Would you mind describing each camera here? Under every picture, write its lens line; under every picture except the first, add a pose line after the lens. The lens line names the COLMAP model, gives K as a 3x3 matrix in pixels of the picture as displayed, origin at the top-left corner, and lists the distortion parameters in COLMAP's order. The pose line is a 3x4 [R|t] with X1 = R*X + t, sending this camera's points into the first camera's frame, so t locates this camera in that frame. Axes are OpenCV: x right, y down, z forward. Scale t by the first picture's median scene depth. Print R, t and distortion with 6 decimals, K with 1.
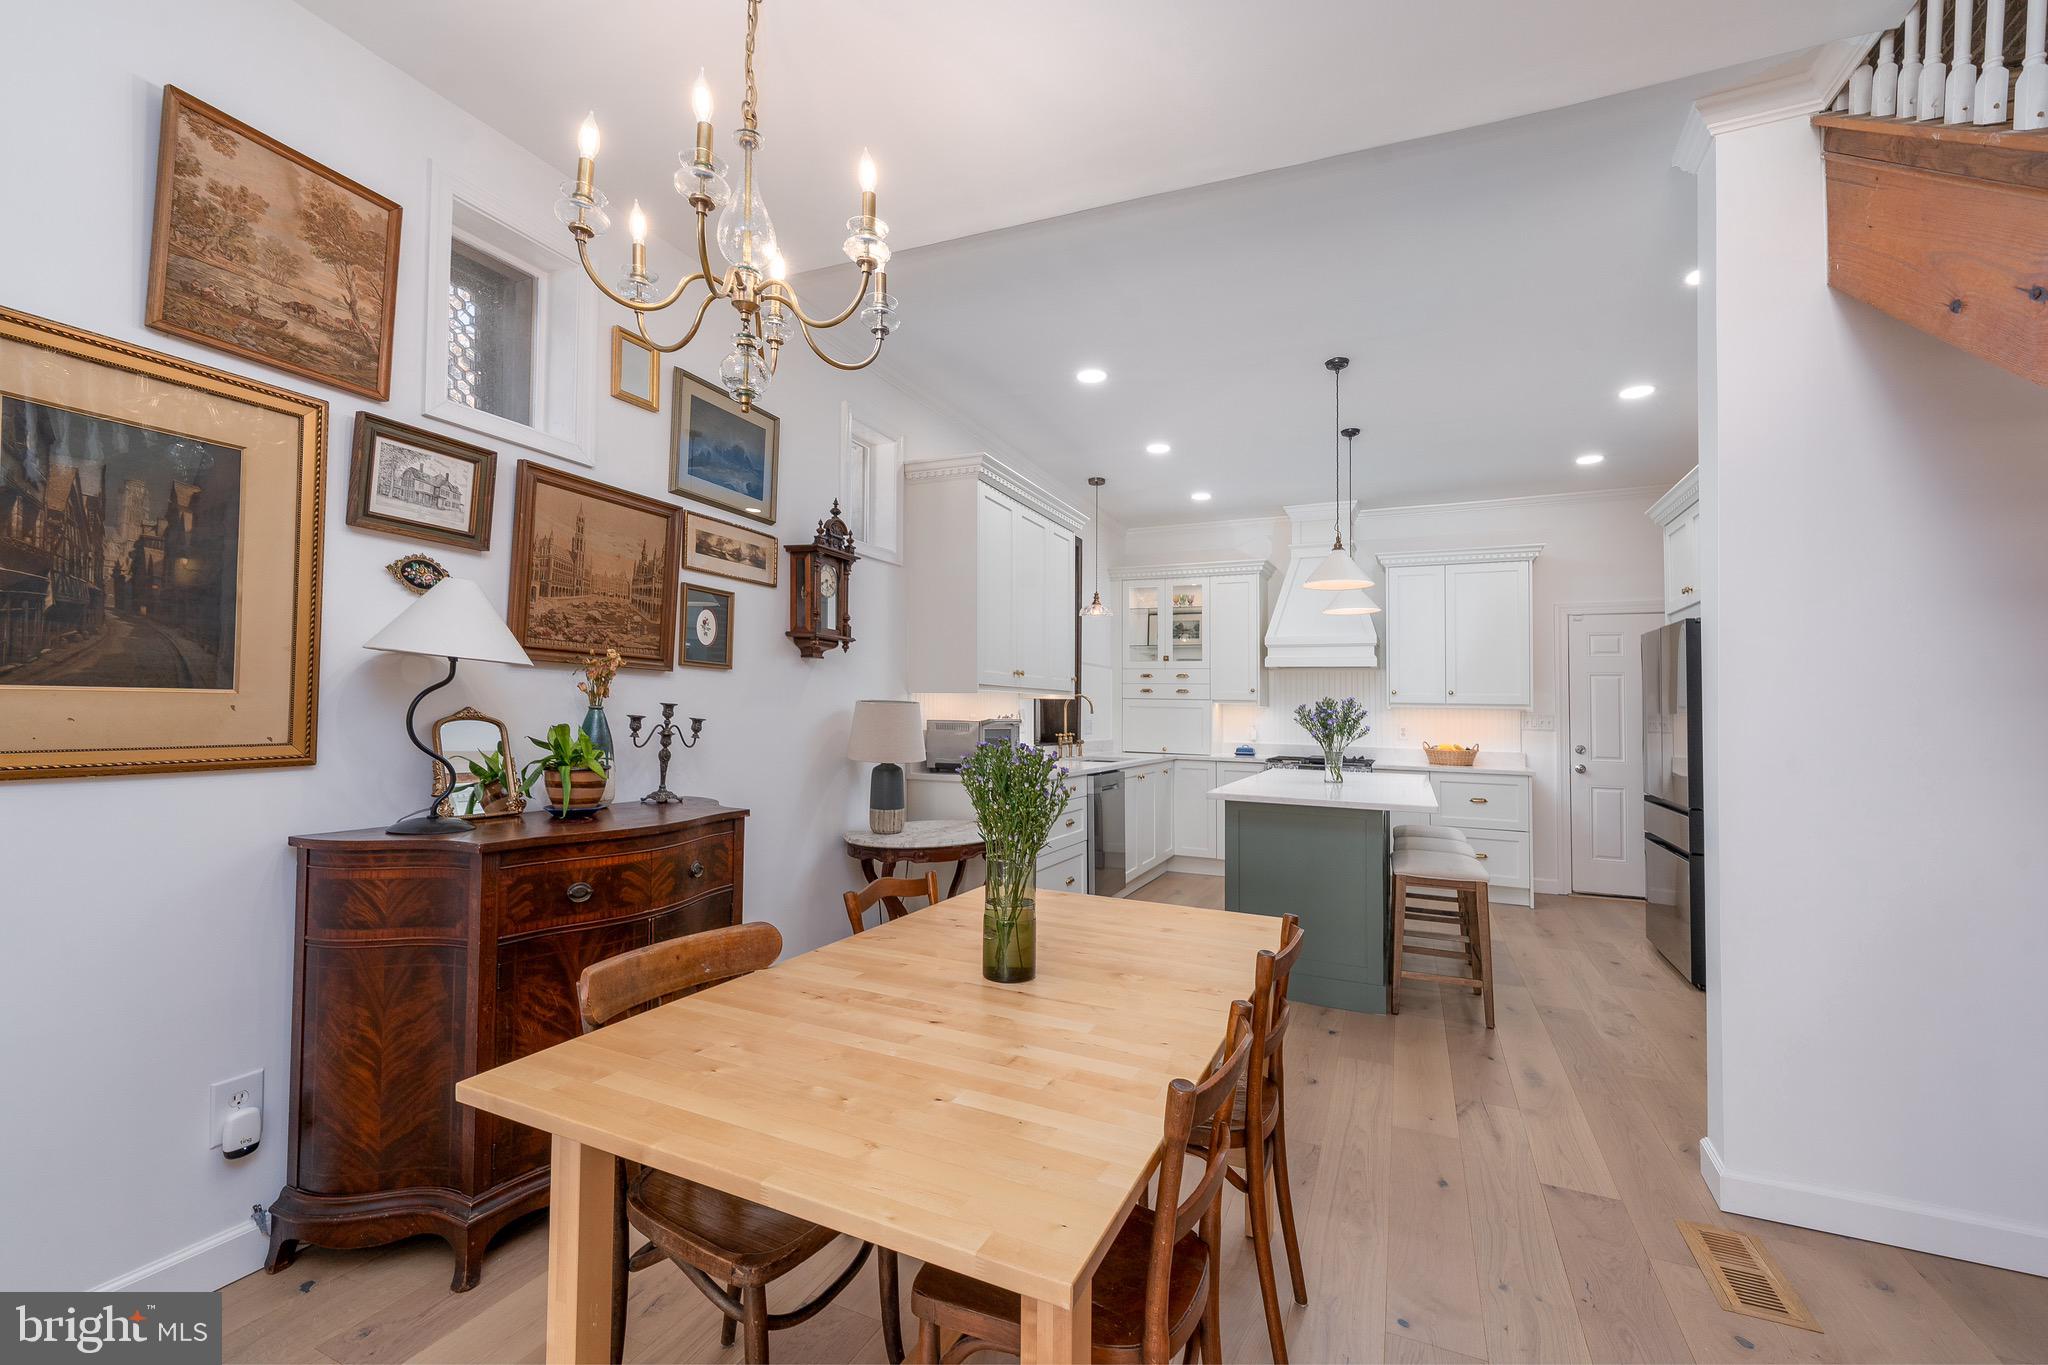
lens RADIAL K [[824.5, 0, 1043.2], [0, 824.5, 668.6], [0, 0, 1]] dist [-0.001054, -0.000420]
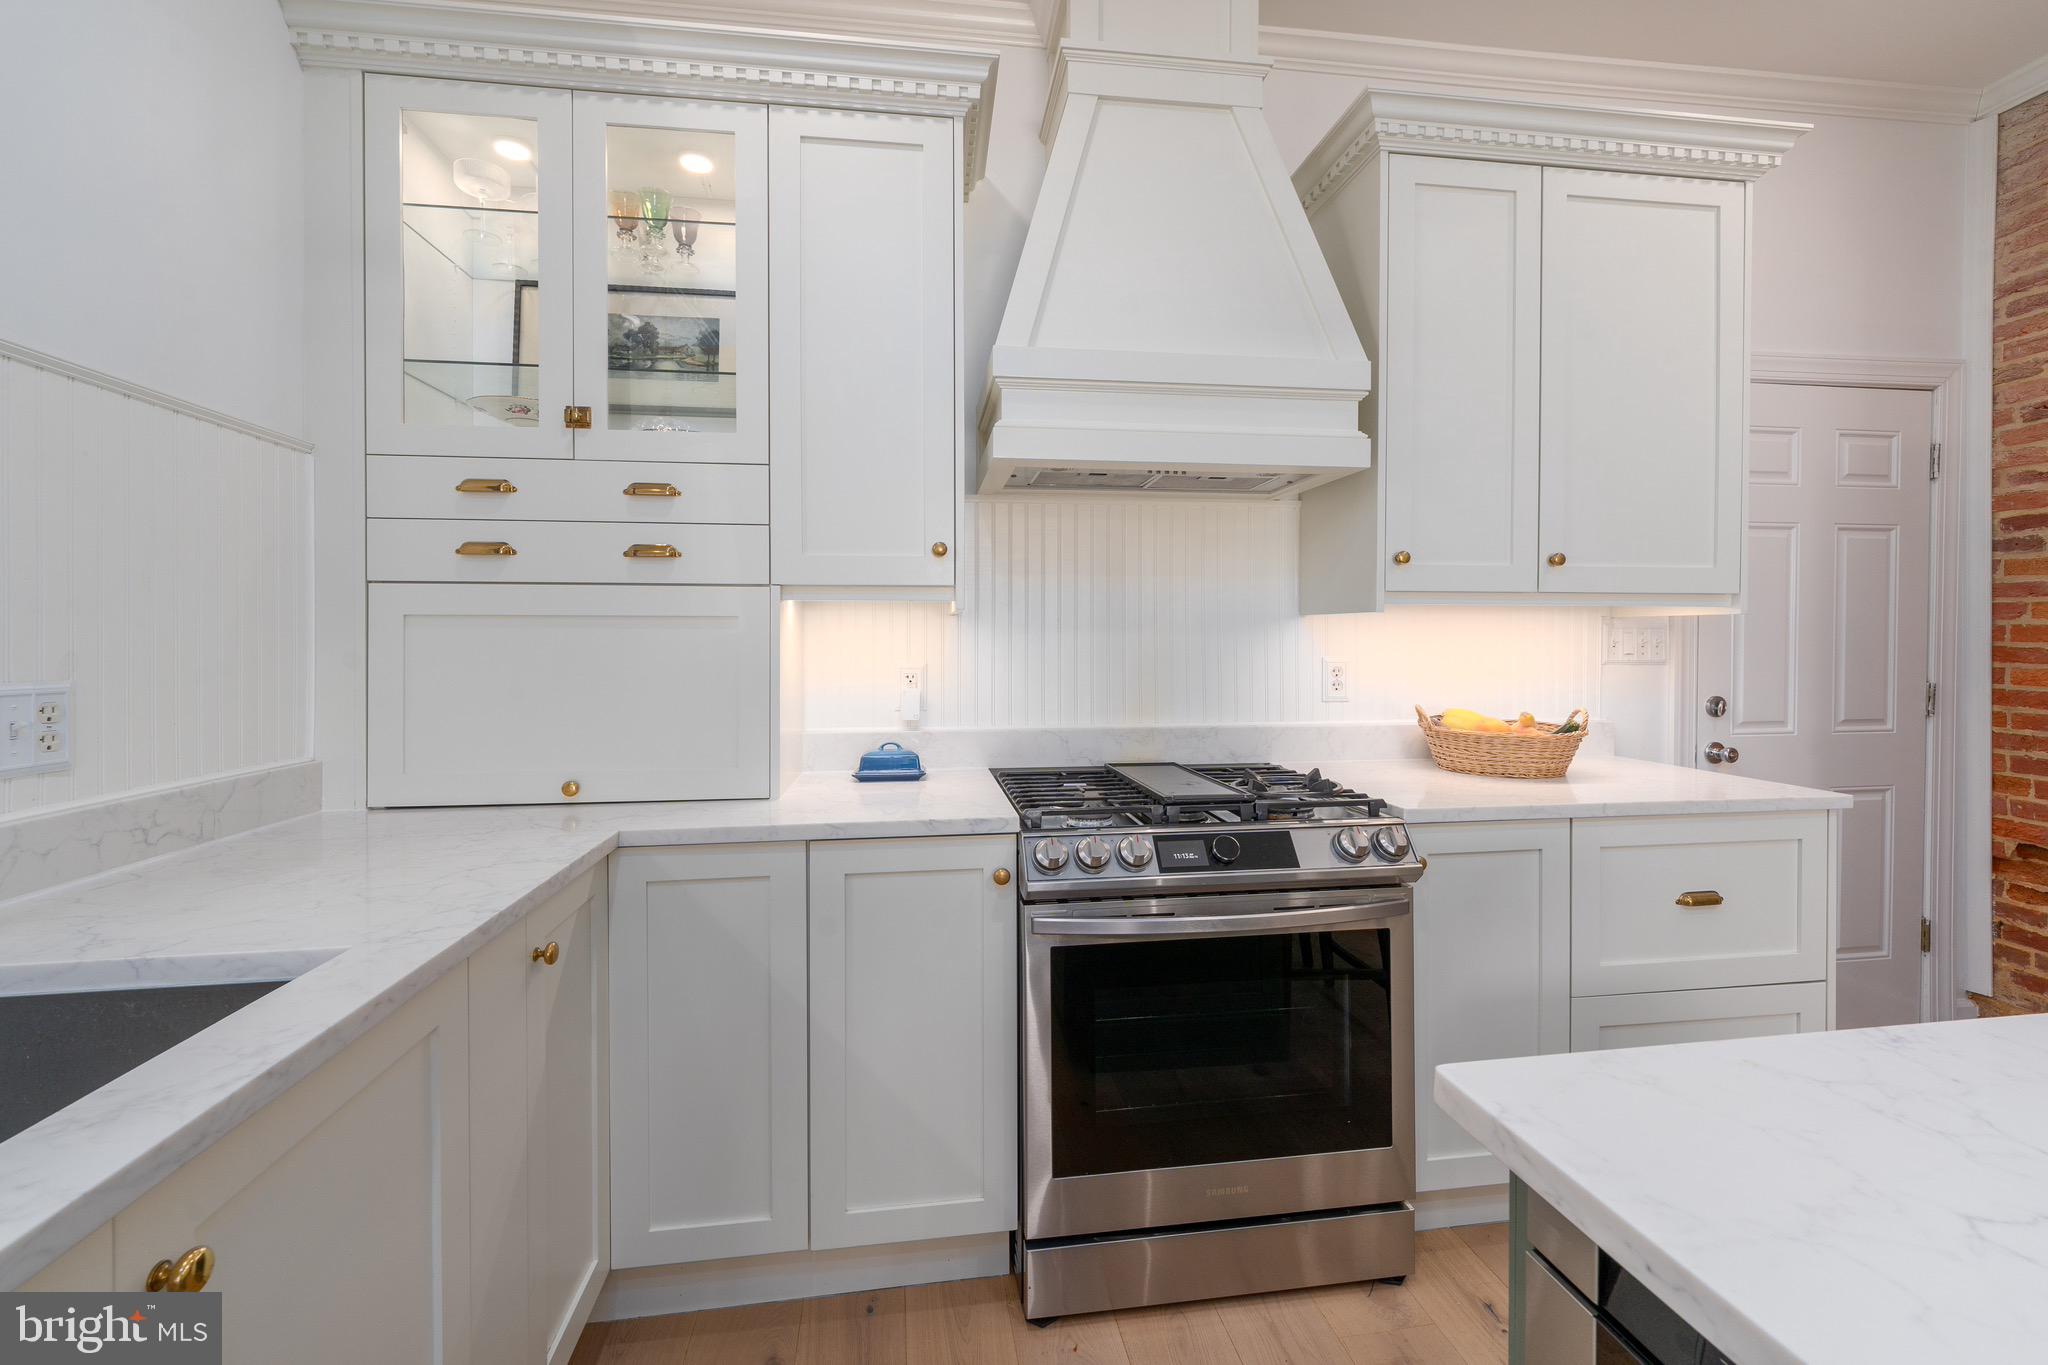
lens RADIAL K [[824.5, 0, 1043.8], [0, 824.5, 637.0], [0, 0, 1]] dist [-0.001054, -0.000420]
pose [[0.830206, -0.021508, 0.557041, 0.151328], [-0.009951, 0.998524, 0.053384, 0.045652], [-0.557367, -0.049863, 0.828767, 0.862740]]
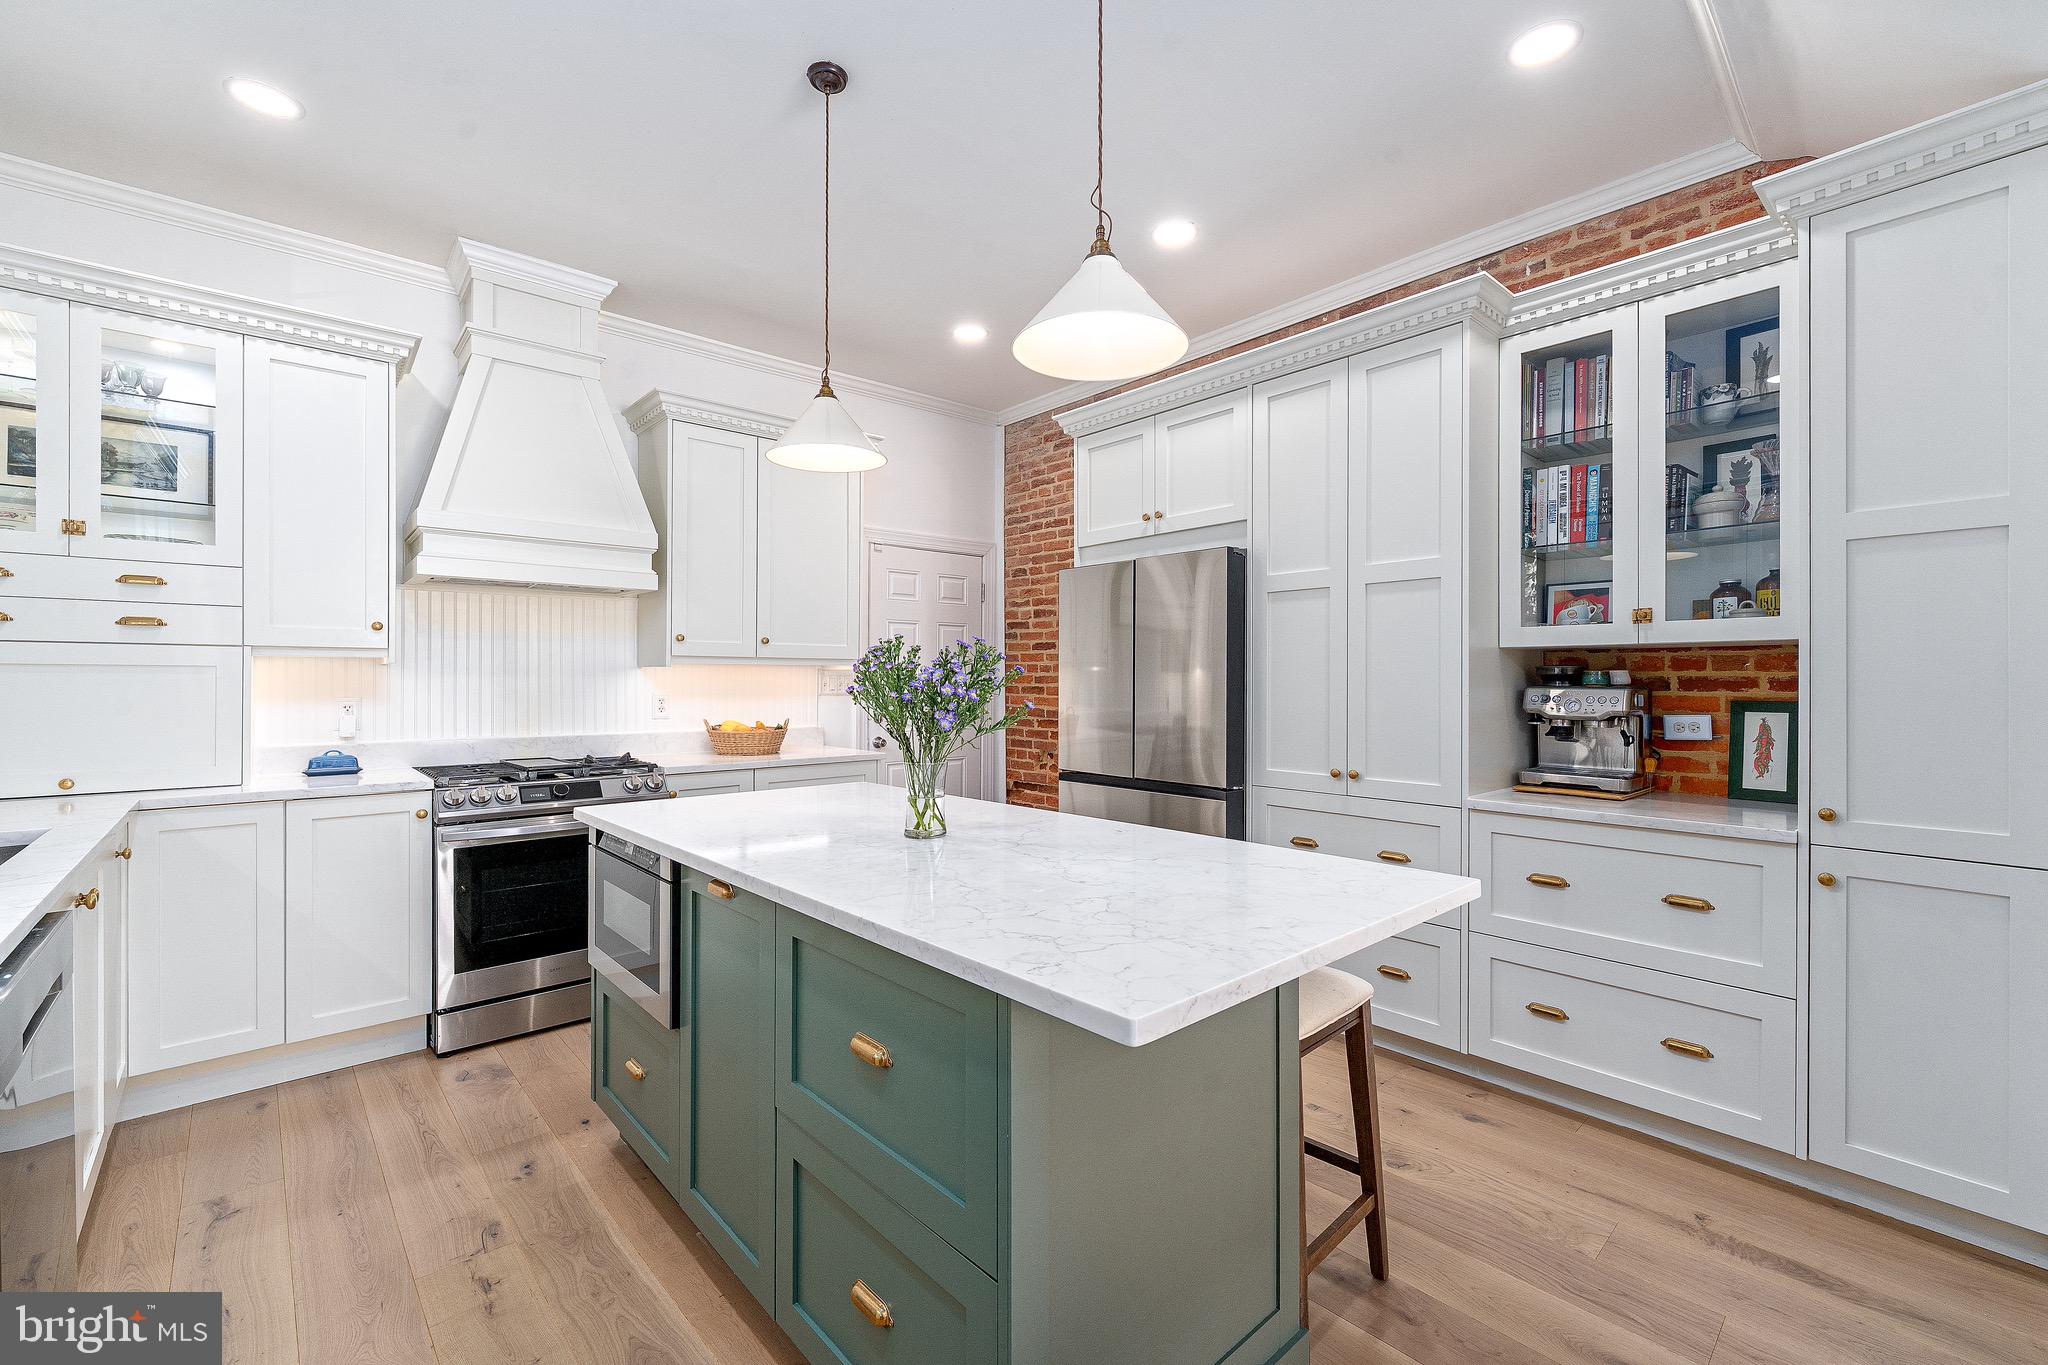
lens RADIAL K [[824.5, 0, 989.0], [0, 824.5, 677.0], [0, 0, 1]] dist [-0.001054, -0.000420]
pose [[0.414137, -0.015135, 0.910089, -0.011573], [-0.037400, 0.998734, 0.033628, 0.030167], [-0.909446, -0.047964, 0.413047, 0.593378]]
